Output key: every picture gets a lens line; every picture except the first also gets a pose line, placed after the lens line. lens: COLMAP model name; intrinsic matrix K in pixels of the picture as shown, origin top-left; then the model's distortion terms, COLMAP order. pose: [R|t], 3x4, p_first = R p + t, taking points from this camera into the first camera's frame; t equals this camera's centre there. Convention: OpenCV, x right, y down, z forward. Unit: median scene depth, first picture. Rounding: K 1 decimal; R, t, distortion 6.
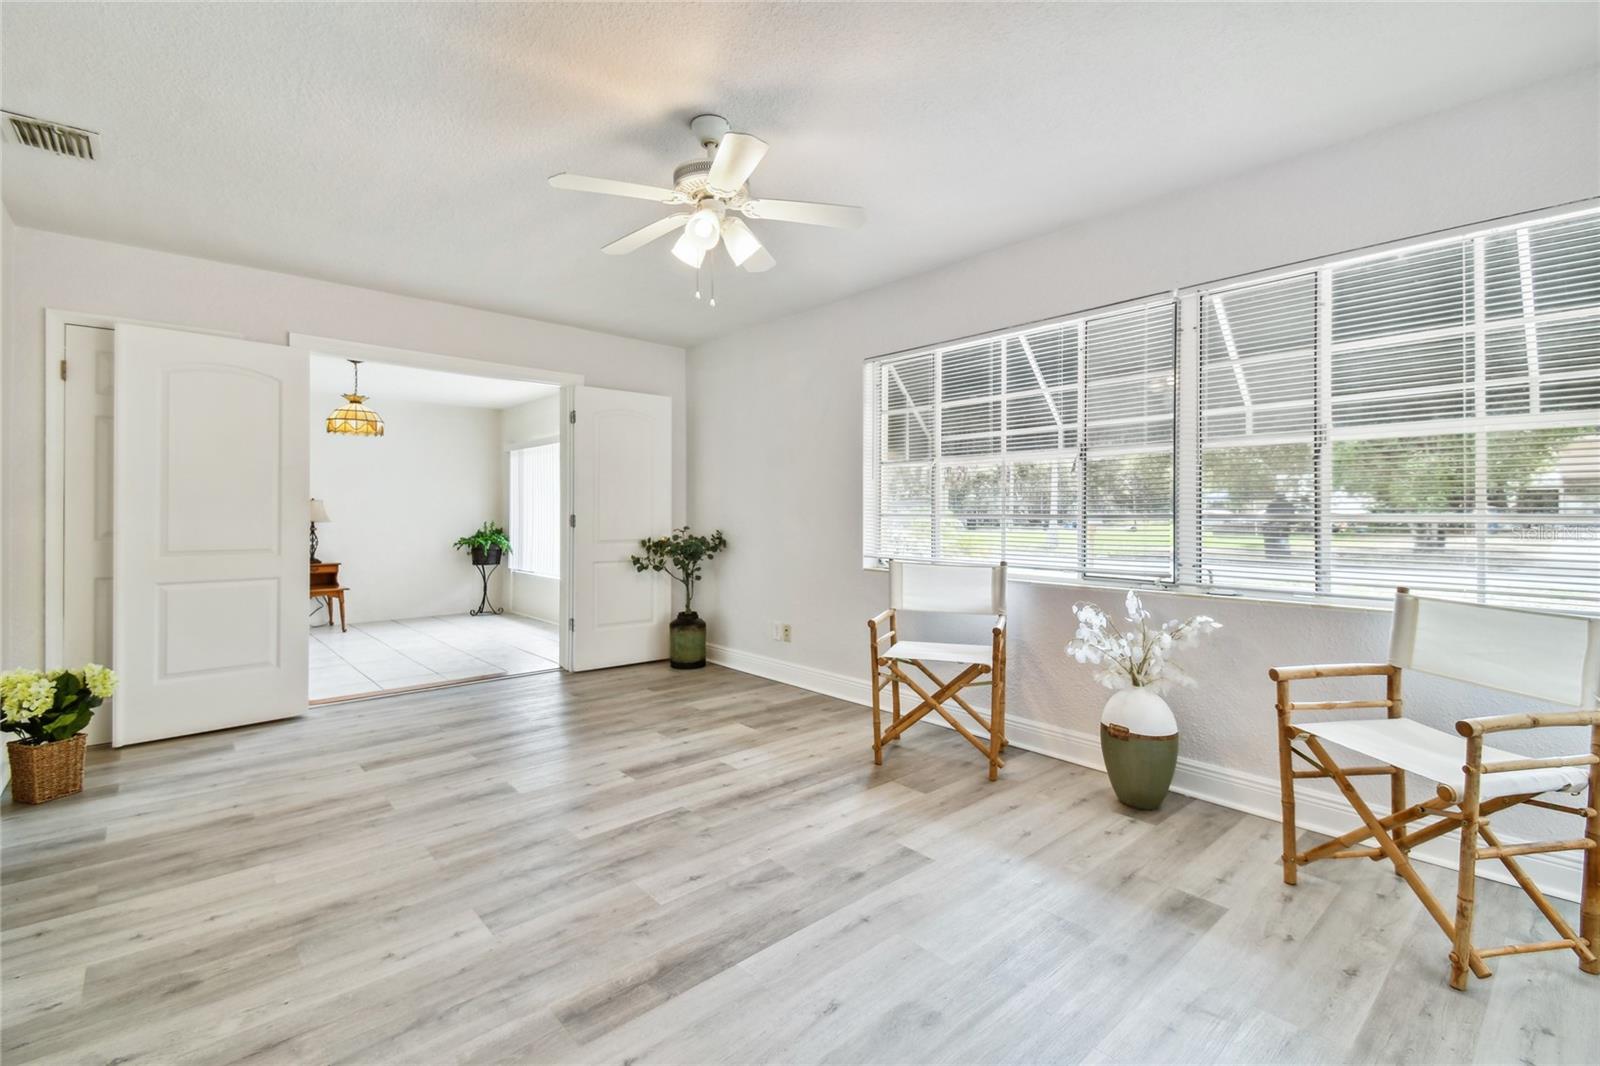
lens RADIAL K [[719.5, 0, 800.5], [0, 719.5, 520.2], [0, 0, 1]] dist [0.027218, -0.005104]
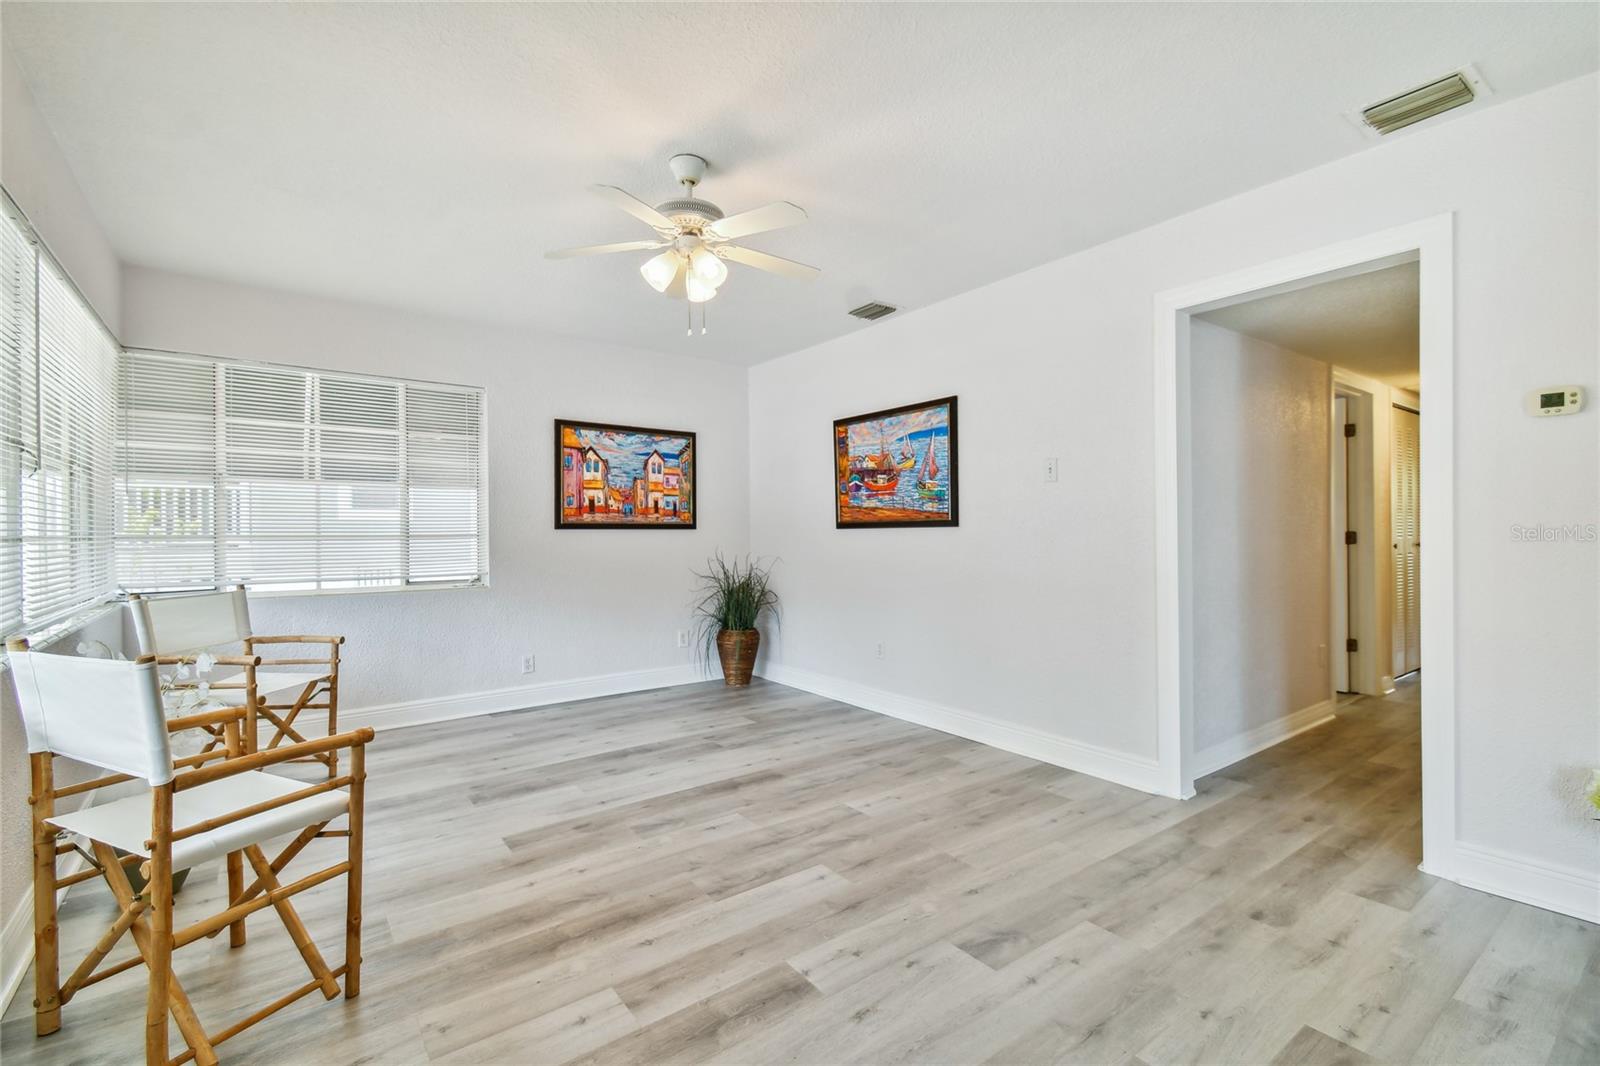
lens RADIAL K [[719.5, 0, 799.2], [0, 719.5, 530.5], [0, 0, 1]] dist [0.027218, -0.005104]
pose [[-0.996238, 0.004483, 0.086542, -0.365979], [0.005160, 0.999958, 0.007607, -0.019220], [-0.086504, 0.008025, -0.996219, 2.002439]]
